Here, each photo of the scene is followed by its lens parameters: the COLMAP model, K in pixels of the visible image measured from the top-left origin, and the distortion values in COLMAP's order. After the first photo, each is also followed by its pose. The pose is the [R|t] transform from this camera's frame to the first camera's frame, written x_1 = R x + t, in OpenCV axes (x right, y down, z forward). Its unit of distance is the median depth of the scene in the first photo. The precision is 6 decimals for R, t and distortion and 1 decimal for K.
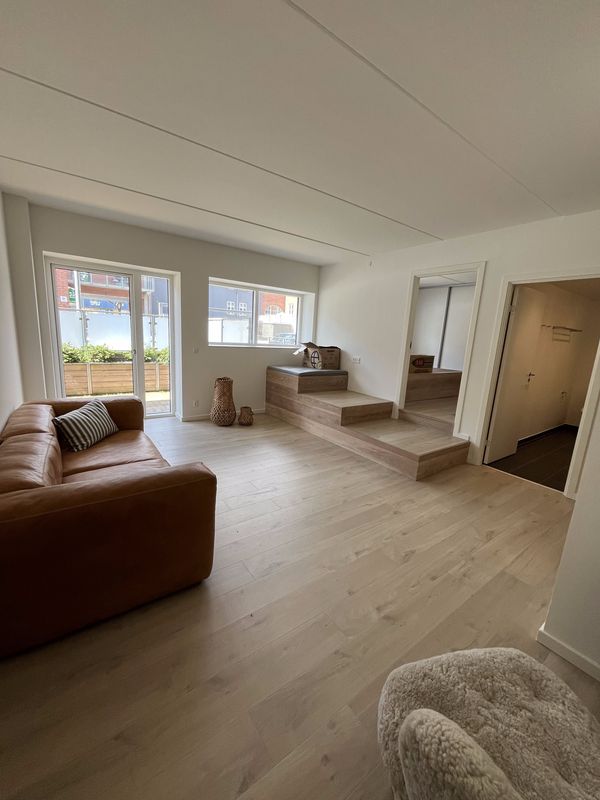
lens RADIAL K [[321.6, 0, 298.5], [0, 321.6, 398.6], [0, 0, 1]] dist [-0.003694, 0.000086]
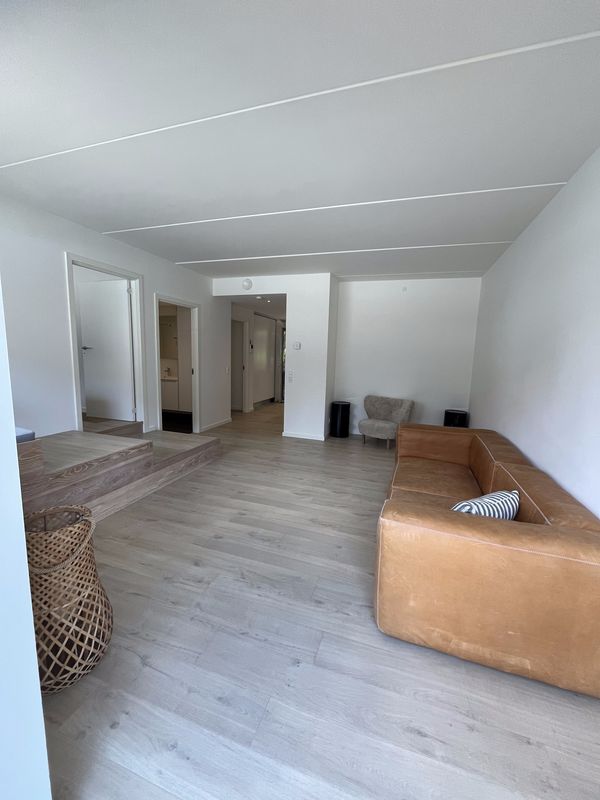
lens RADIAL K [[321.6, 0, 299.5], [0, 321.6, 398.9], [0, 0, 1]] dist [-0.003694, 0.000086]
pose [[-0.570976, -0.191182, 0.798395, -0.593319], [0.097503, 0.949832, 0.297175, -0.236426], [-0.815156, 0.247525, -0.523691, 1.013380]]
